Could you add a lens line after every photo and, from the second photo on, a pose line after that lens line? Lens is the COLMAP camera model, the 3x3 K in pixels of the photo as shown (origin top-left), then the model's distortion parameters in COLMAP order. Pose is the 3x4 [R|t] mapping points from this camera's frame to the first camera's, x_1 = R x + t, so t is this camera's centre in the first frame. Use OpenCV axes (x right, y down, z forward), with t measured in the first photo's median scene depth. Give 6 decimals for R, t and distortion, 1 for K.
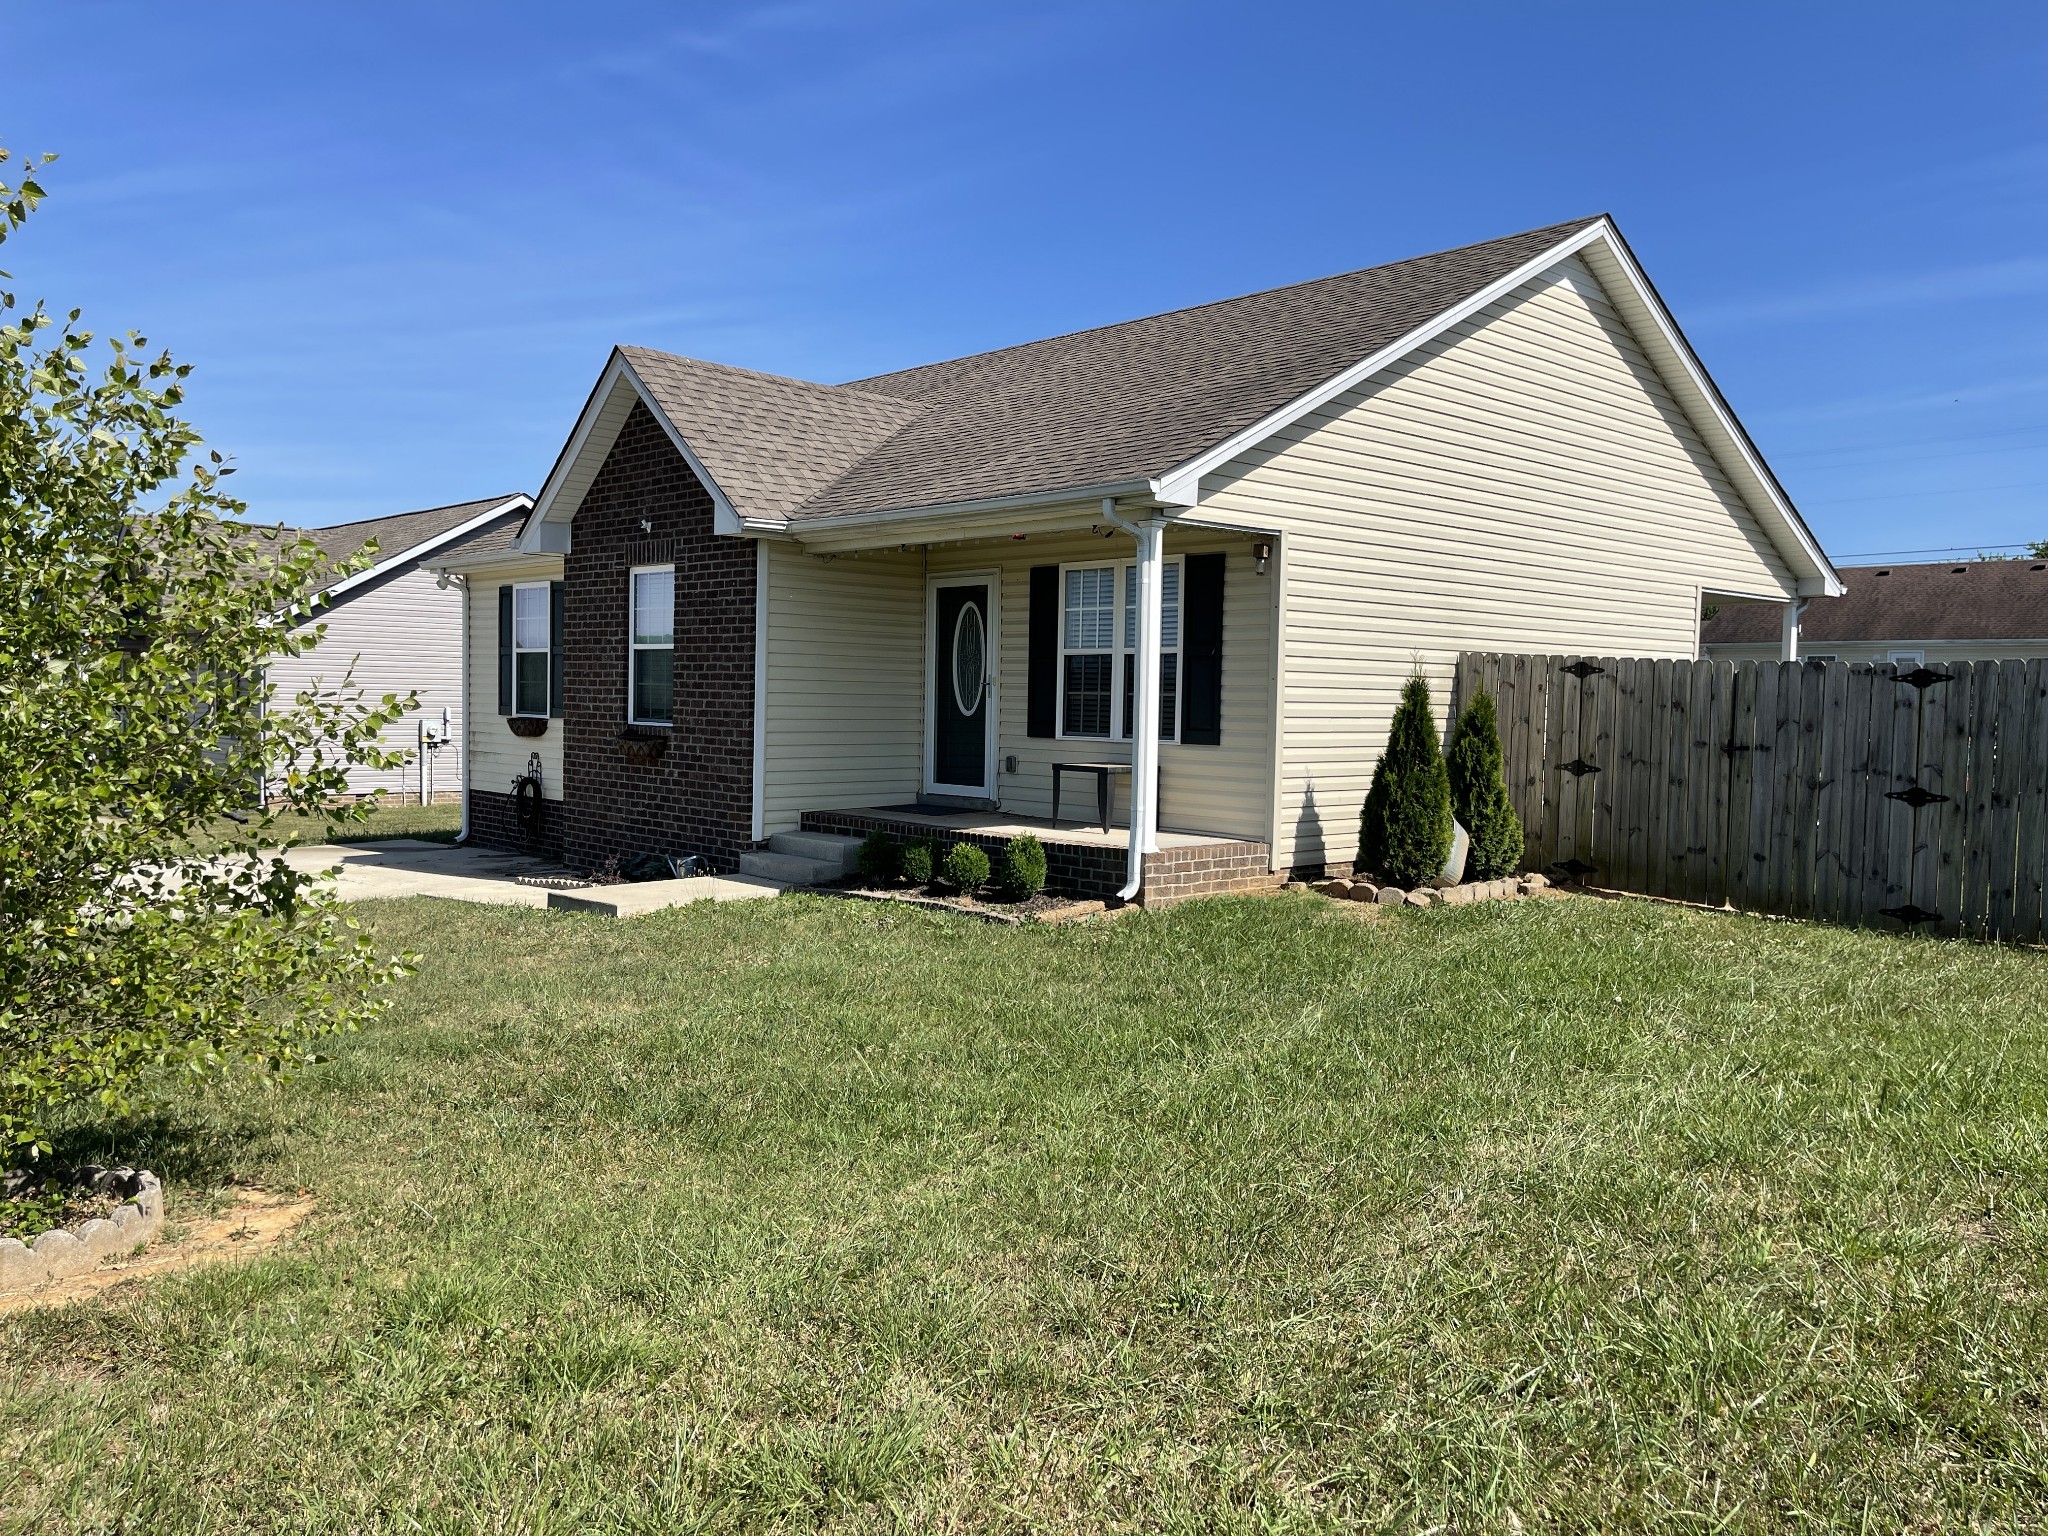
lens RADIAL K [[1577.8, 0, 1027.2], [0, 1577.8, 776.1], [0, 0, 1]] dist [0.039766, -0.003451]
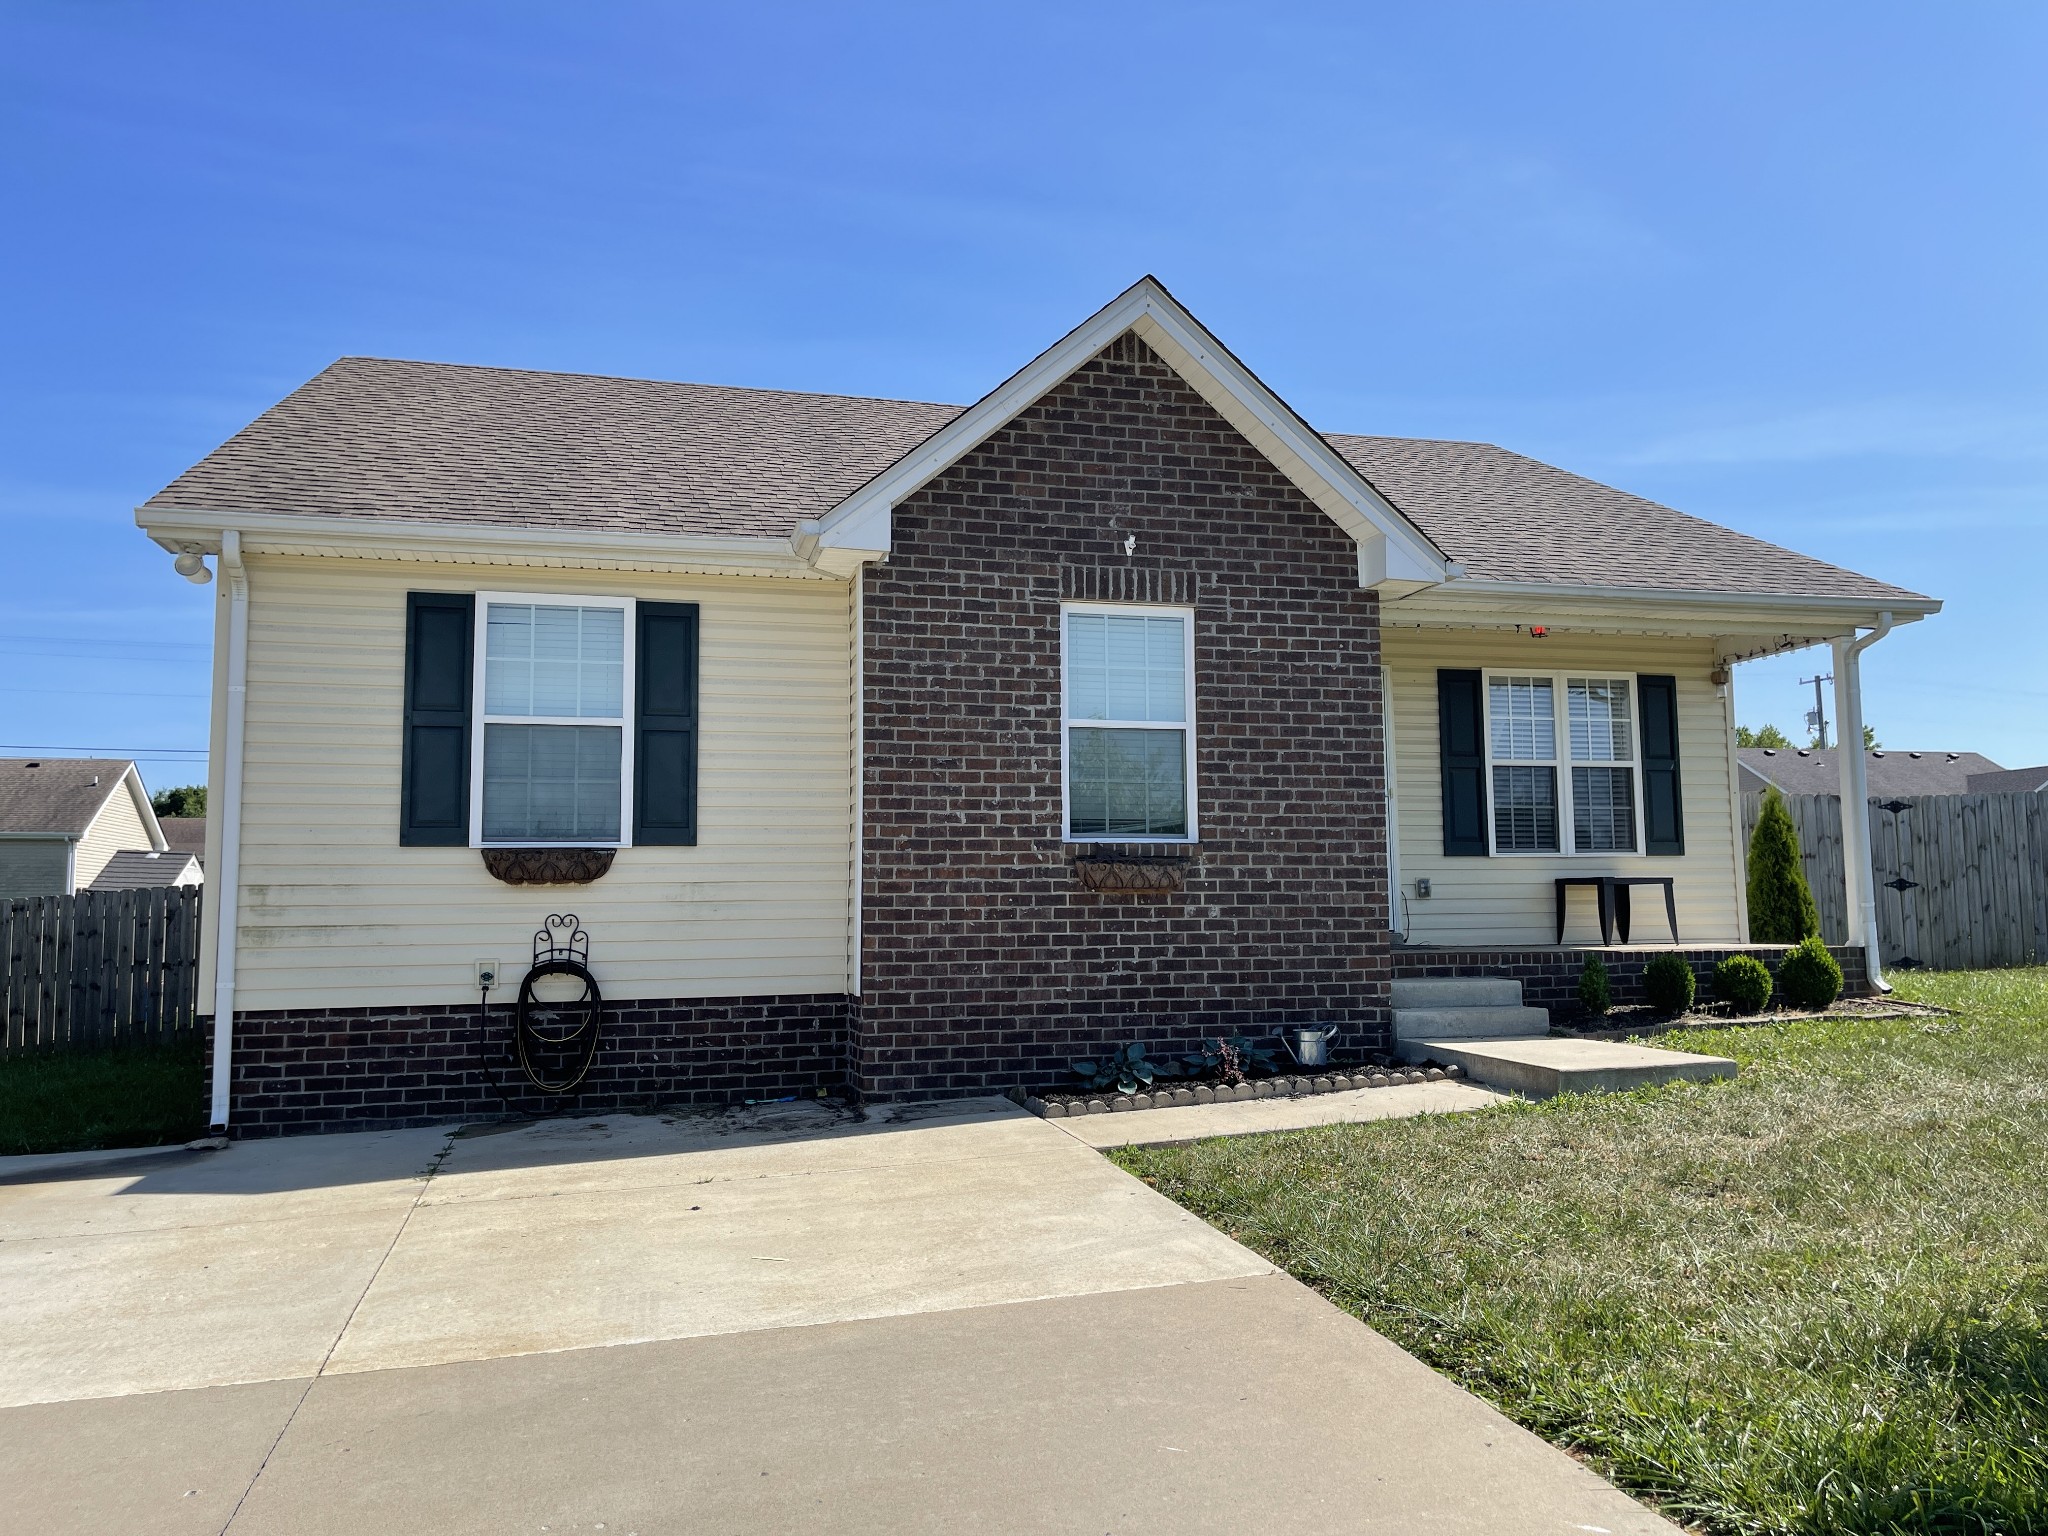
lens RADIAL K [[1577.8, 0, 1024.7], [0, 1577.8, 755.1], [0, 0, 1]] dist [0.039766, -0.003451]
pose [[0.463513, 0.063481, 0.883813, -0.897091], [0.063787, 0.992452, -0.104737, -0.002662], [-0.883791, 0.104922, 0.455966, 0.788985]]
